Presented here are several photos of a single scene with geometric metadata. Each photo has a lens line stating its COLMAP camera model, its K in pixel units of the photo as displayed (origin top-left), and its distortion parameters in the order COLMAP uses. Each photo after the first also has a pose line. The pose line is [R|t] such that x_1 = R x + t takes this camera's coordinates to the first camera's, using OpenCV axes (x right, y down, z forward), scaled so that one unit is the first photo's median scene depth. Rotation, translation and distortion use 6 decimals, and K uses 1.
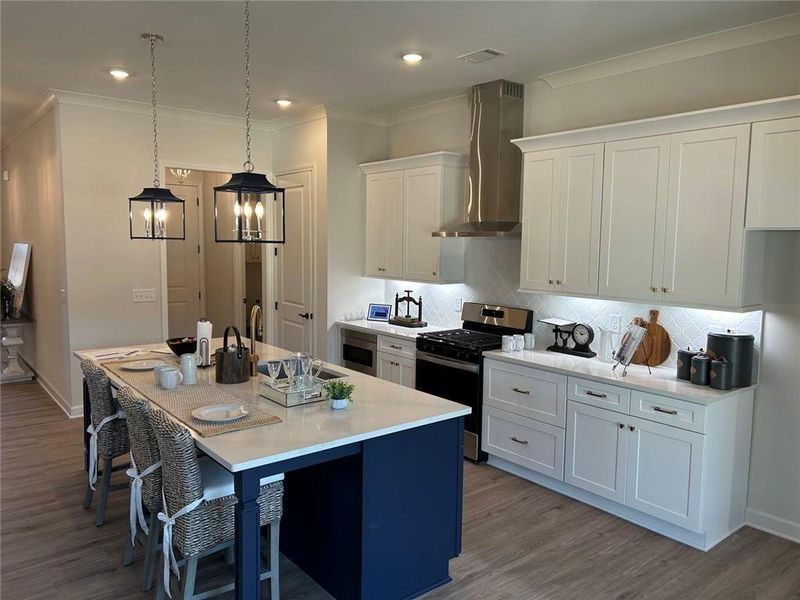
lens RADIAL K [[598.3, 0, 400.0], [0, 598.3, 300.0], [0, 0, 1]] dist [0.136760, -0.125596]
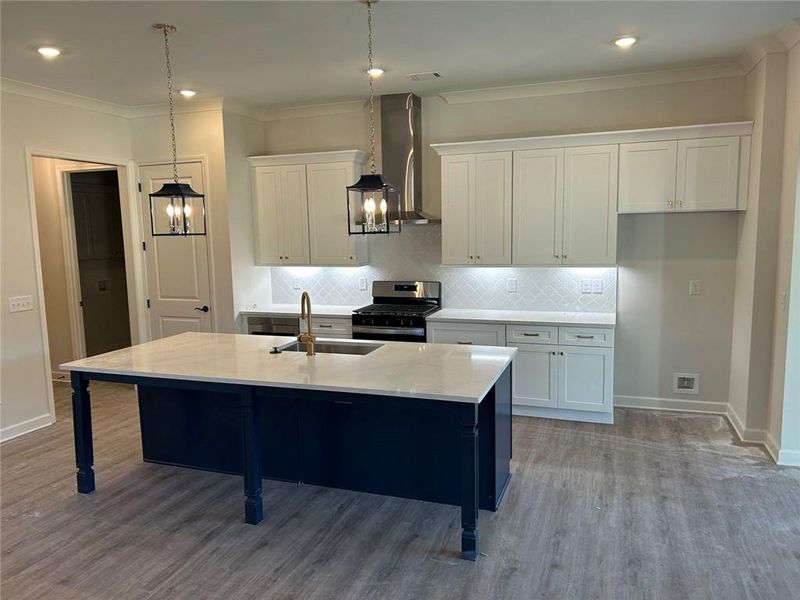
lens RADIAL K [[588.6, 0, 400.0], [0, 588.6, 300.0], [0, 0, 1]] dist [0.124844, -0.111754]
pose [[0.857835, -0.096098, 0.504861, -0.502065], [0.084256, 0.995368, 0.046300, -0.009316], [-0.506972, 0.002819, 0.861958, -0.011242]]
